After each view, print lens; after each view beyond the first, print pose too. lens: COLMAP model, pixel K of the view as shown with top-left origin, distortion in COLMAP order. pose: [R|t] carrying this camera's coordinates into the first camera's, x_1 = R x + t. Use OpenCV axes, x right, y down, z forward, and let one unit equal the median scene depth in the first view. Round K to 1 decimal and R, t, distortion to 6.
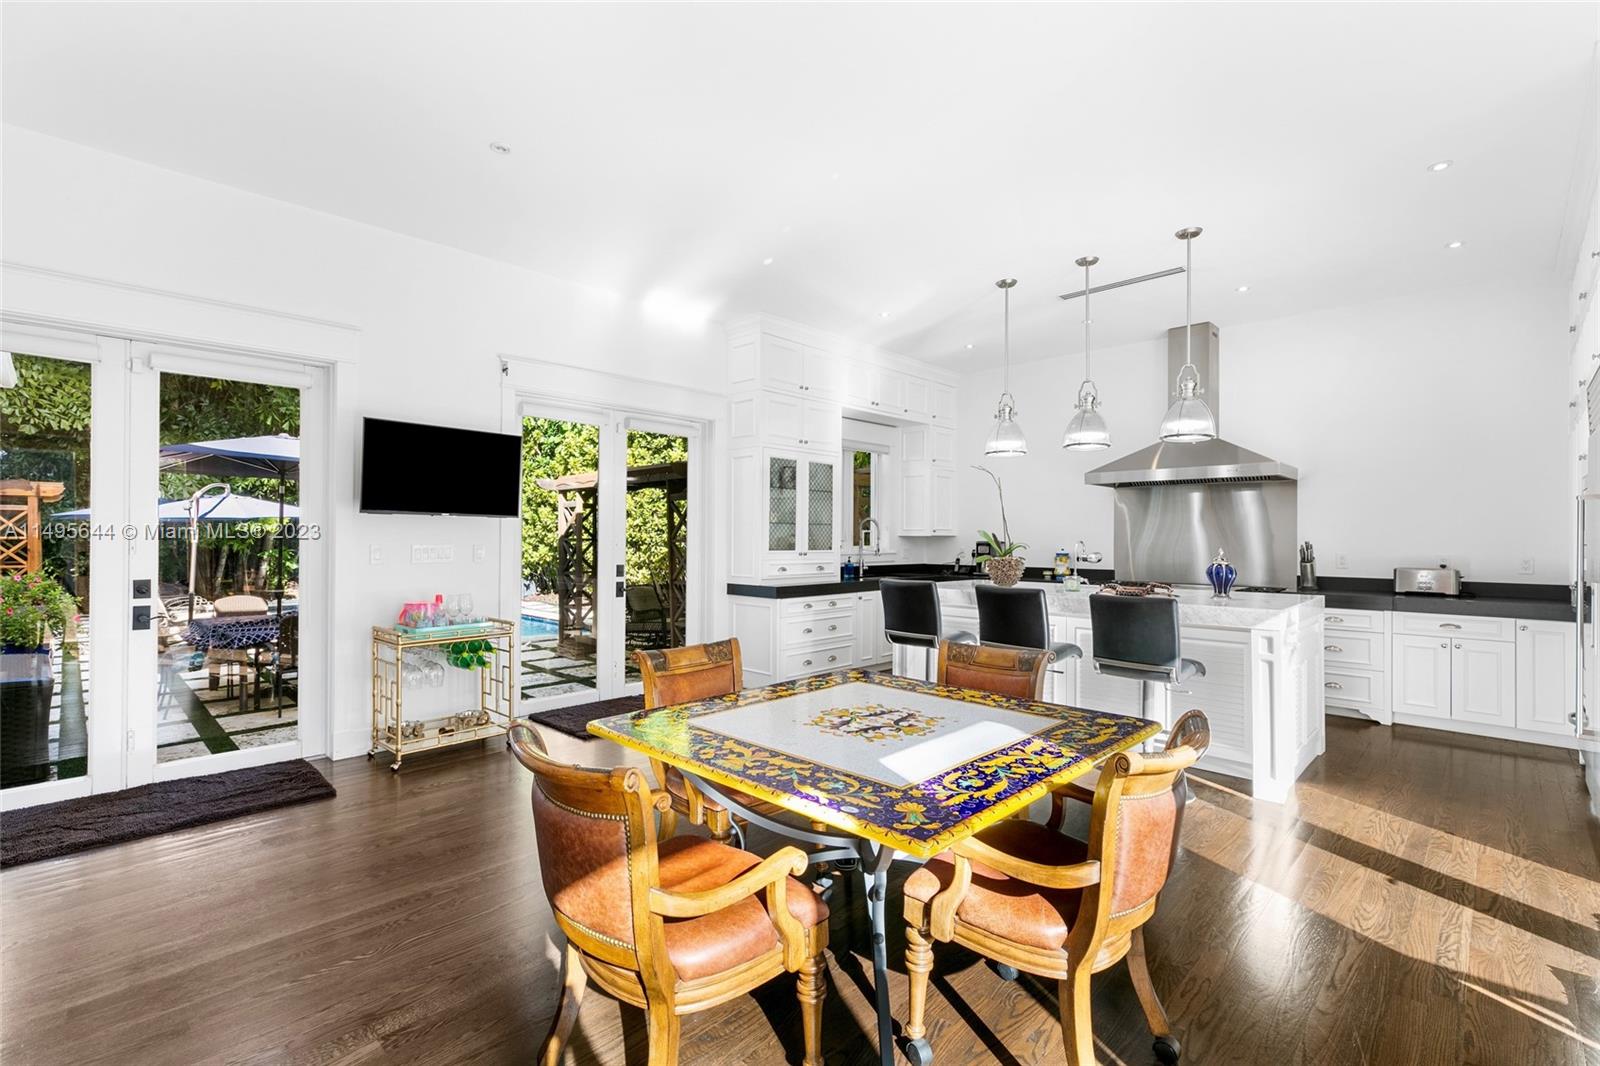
lens RADIAL K [[721.5, 0, 803.3], [0, 721.5, 530.4], [0, 0, 1]] dist [0.008286, -0.002155]
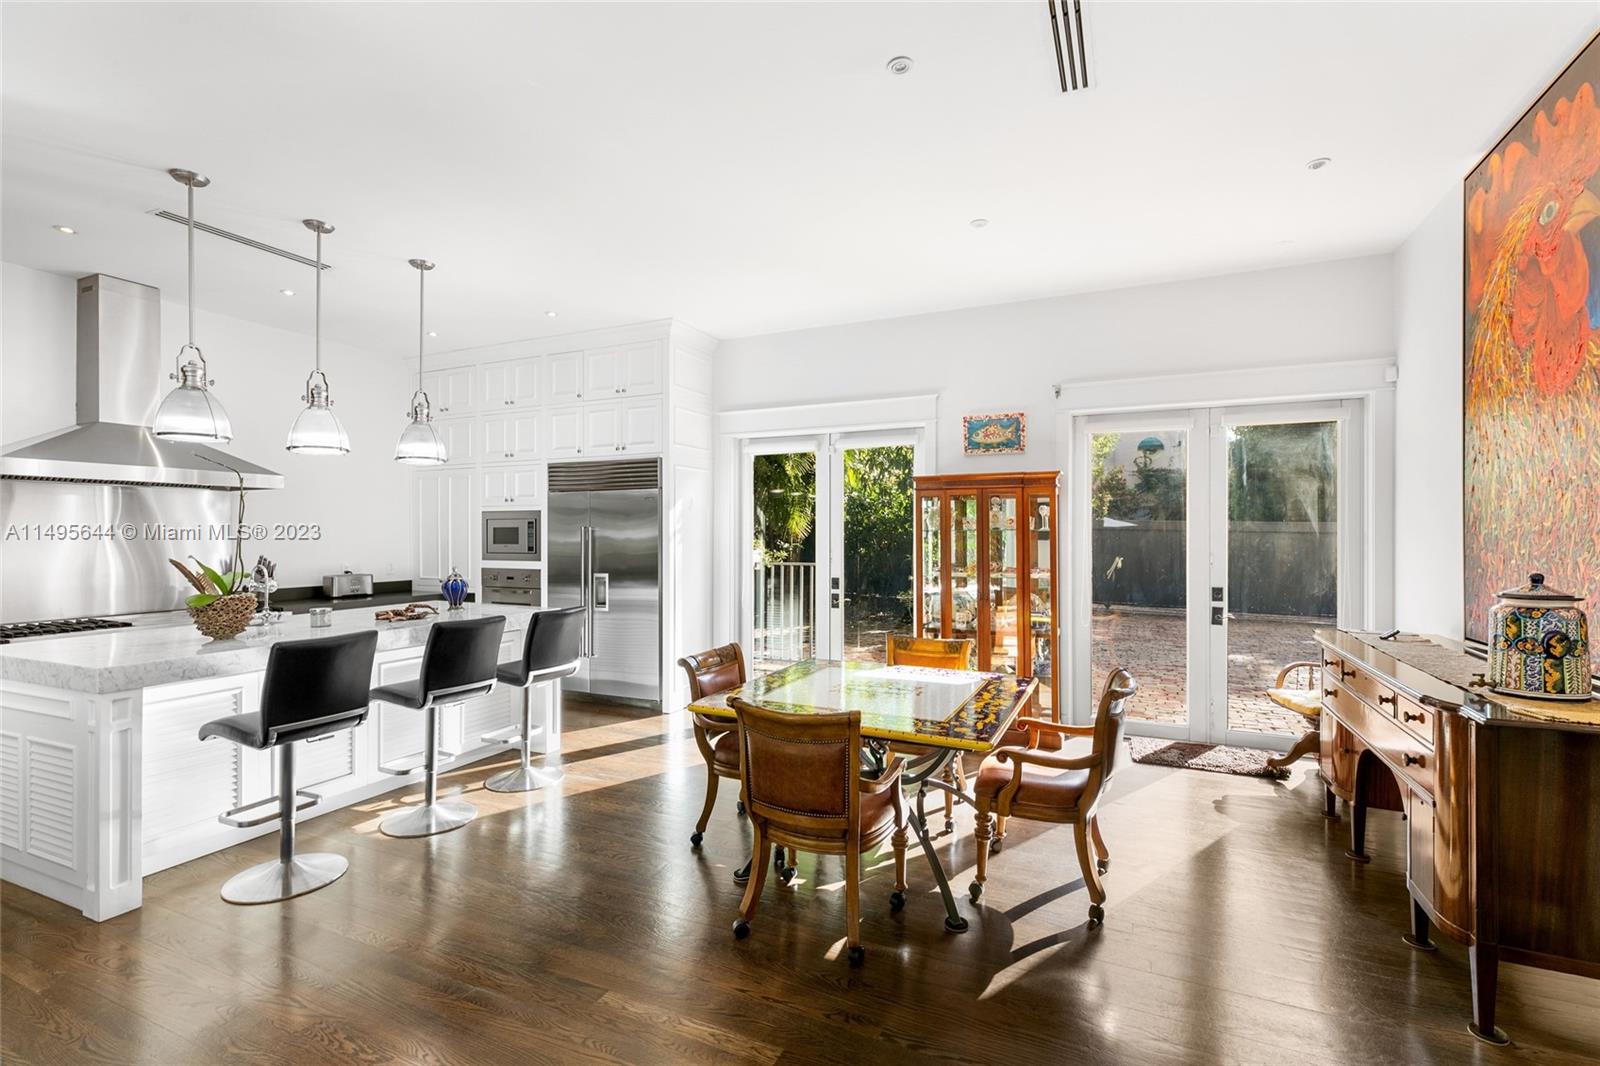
lens RADIAL K [[721.5, 0, 809.9], [0, 721.5, 533.3], [0, 0, 1]] dist [0.008286, -0.002155]
pose [[-0.358978, -0.004027, 0.933337, -0.435626], [-0.009507, 0.999955, 0.000658, -0.019705], [-0.933298, -0.008638, -0.359000, 0.584808]]
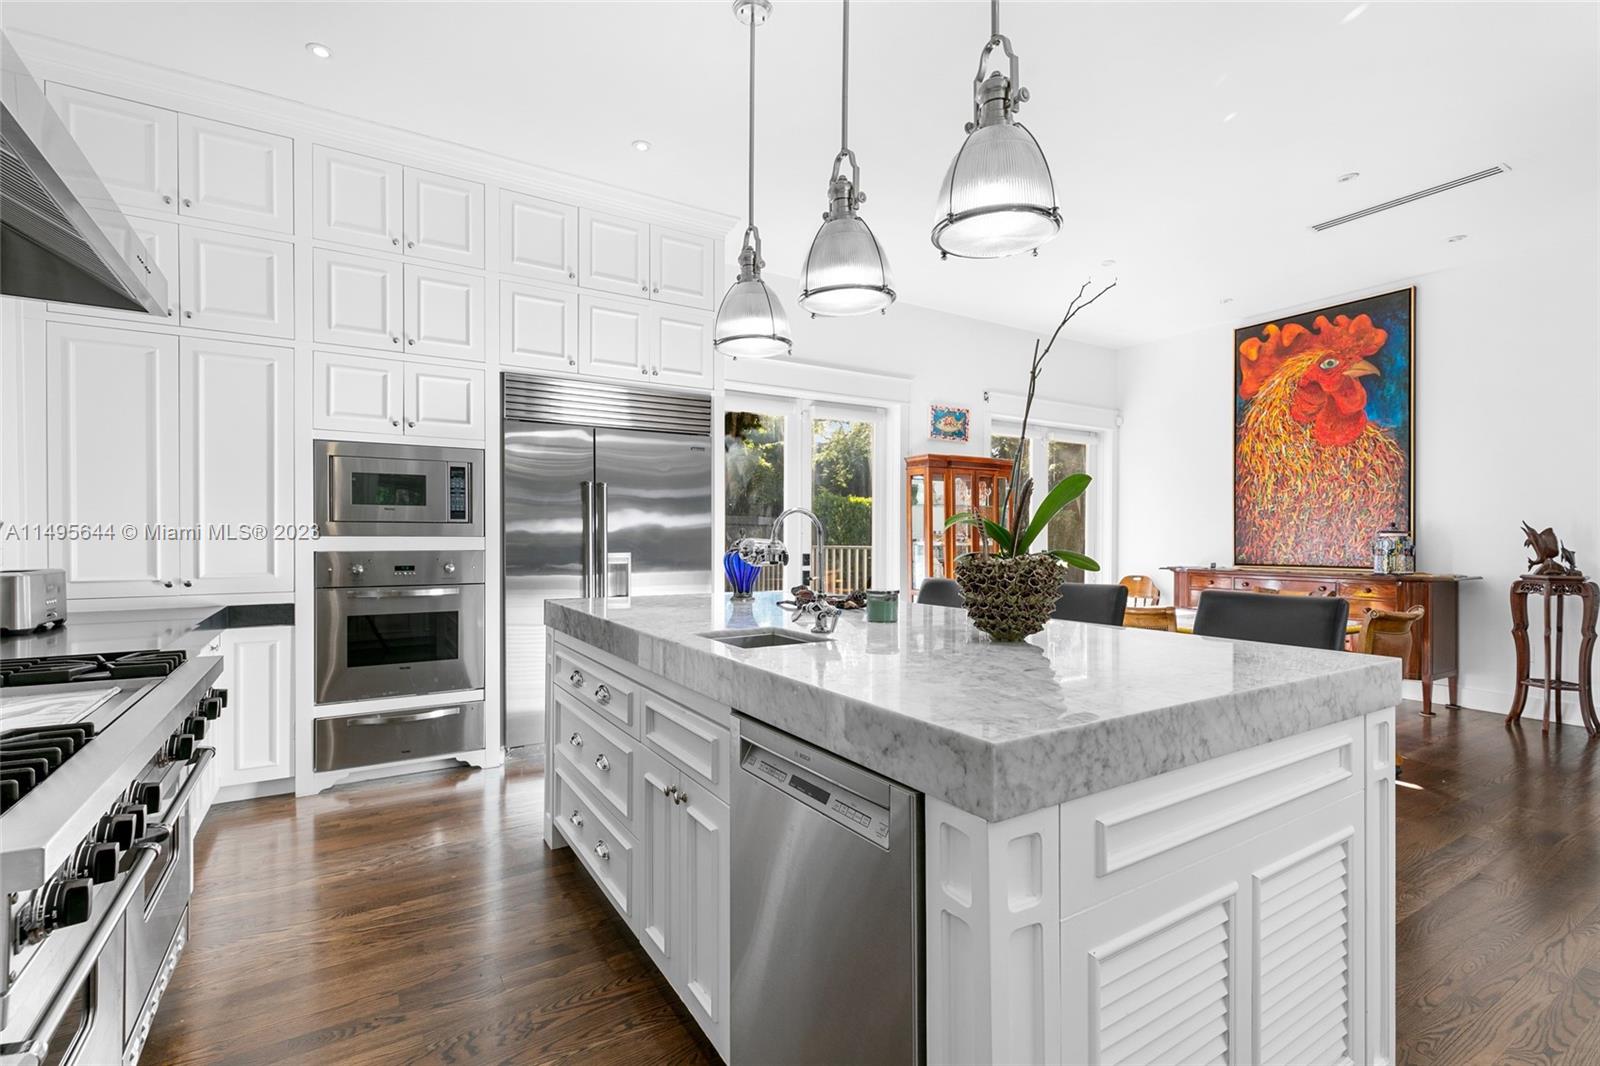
lens RADIAL K [[721.5, 0, 809.4], [0, 721.5, 539.0], [0, 0, 1]] dist [0.008286, -0.002155]
pose [[-0.976353, -0.008098, 0.216032, 0.234513], [-0.008905, 0.999957, -0.002763, 0.023379], [-0.216000, -0.004621, -0.976382, 1.074727]]
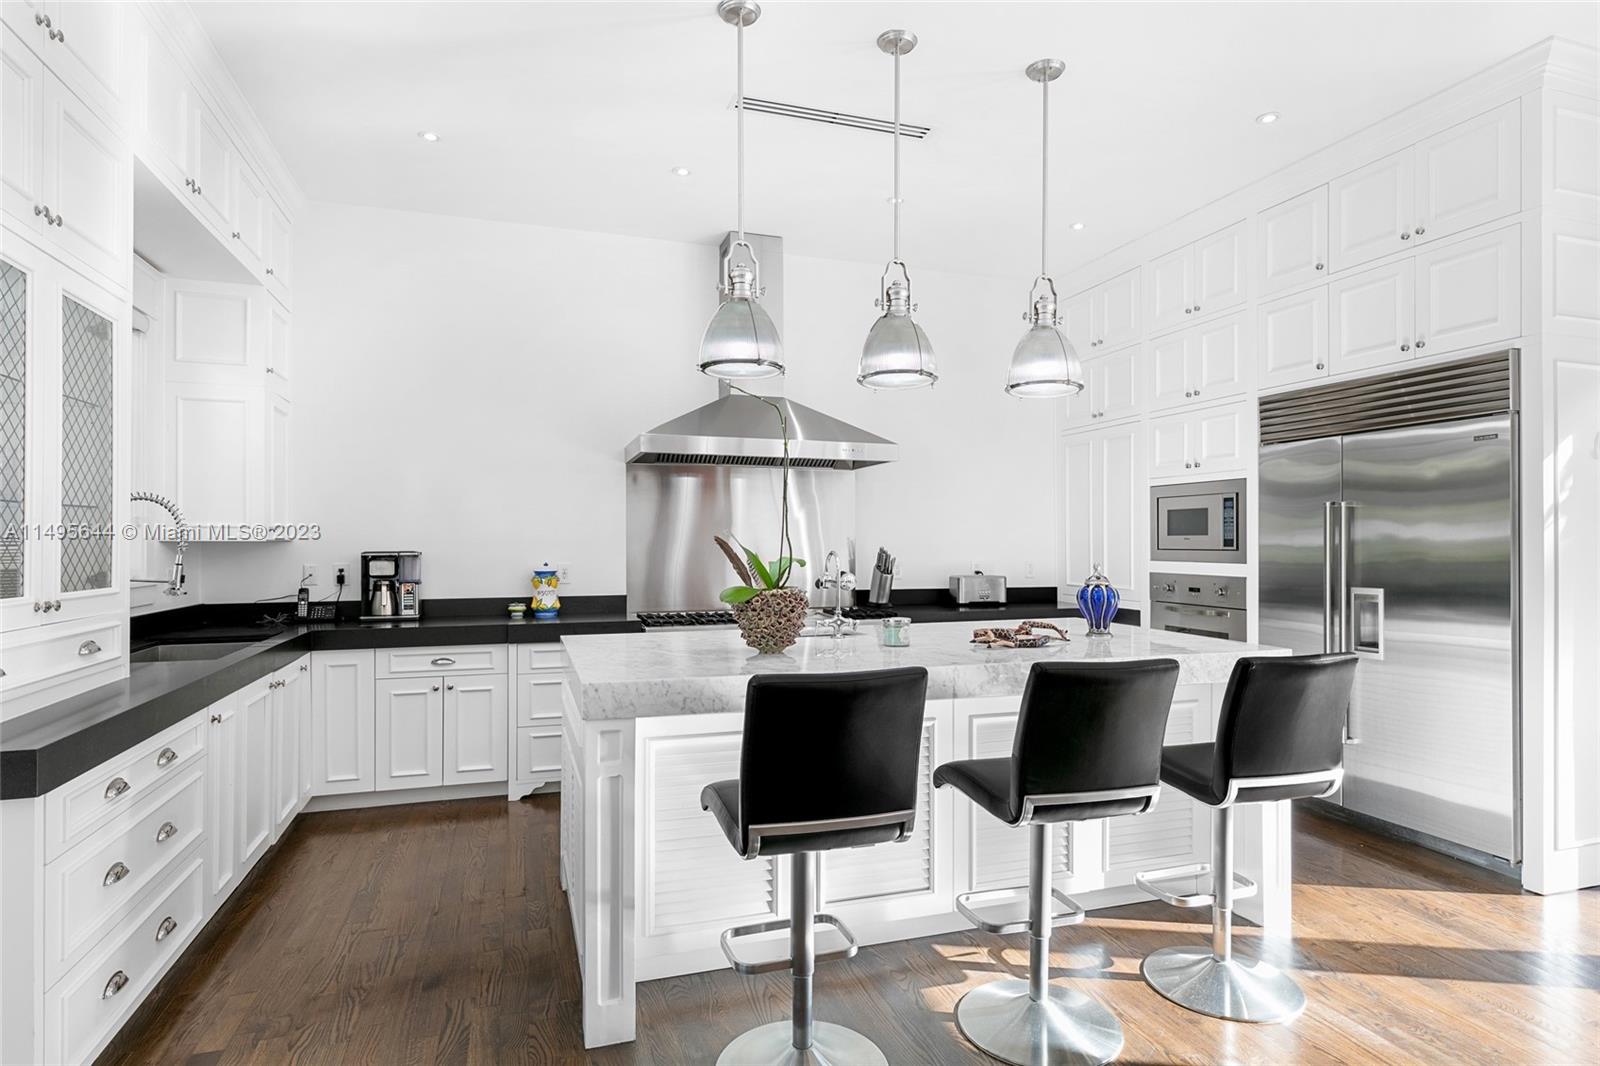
lens RADIAL K [[855.6, 0, 793.5], [0, 855.6, 530.2], [0, 0, 1]] dist [0.002357, 0.001309]
pose [[0.452277, 0.008153, 0.891840, -0.169673], [-0.008939, 0.999949, -0.004608, 0.001762], [-0.891833, -0.005888, 0.452327, 0.587164]]
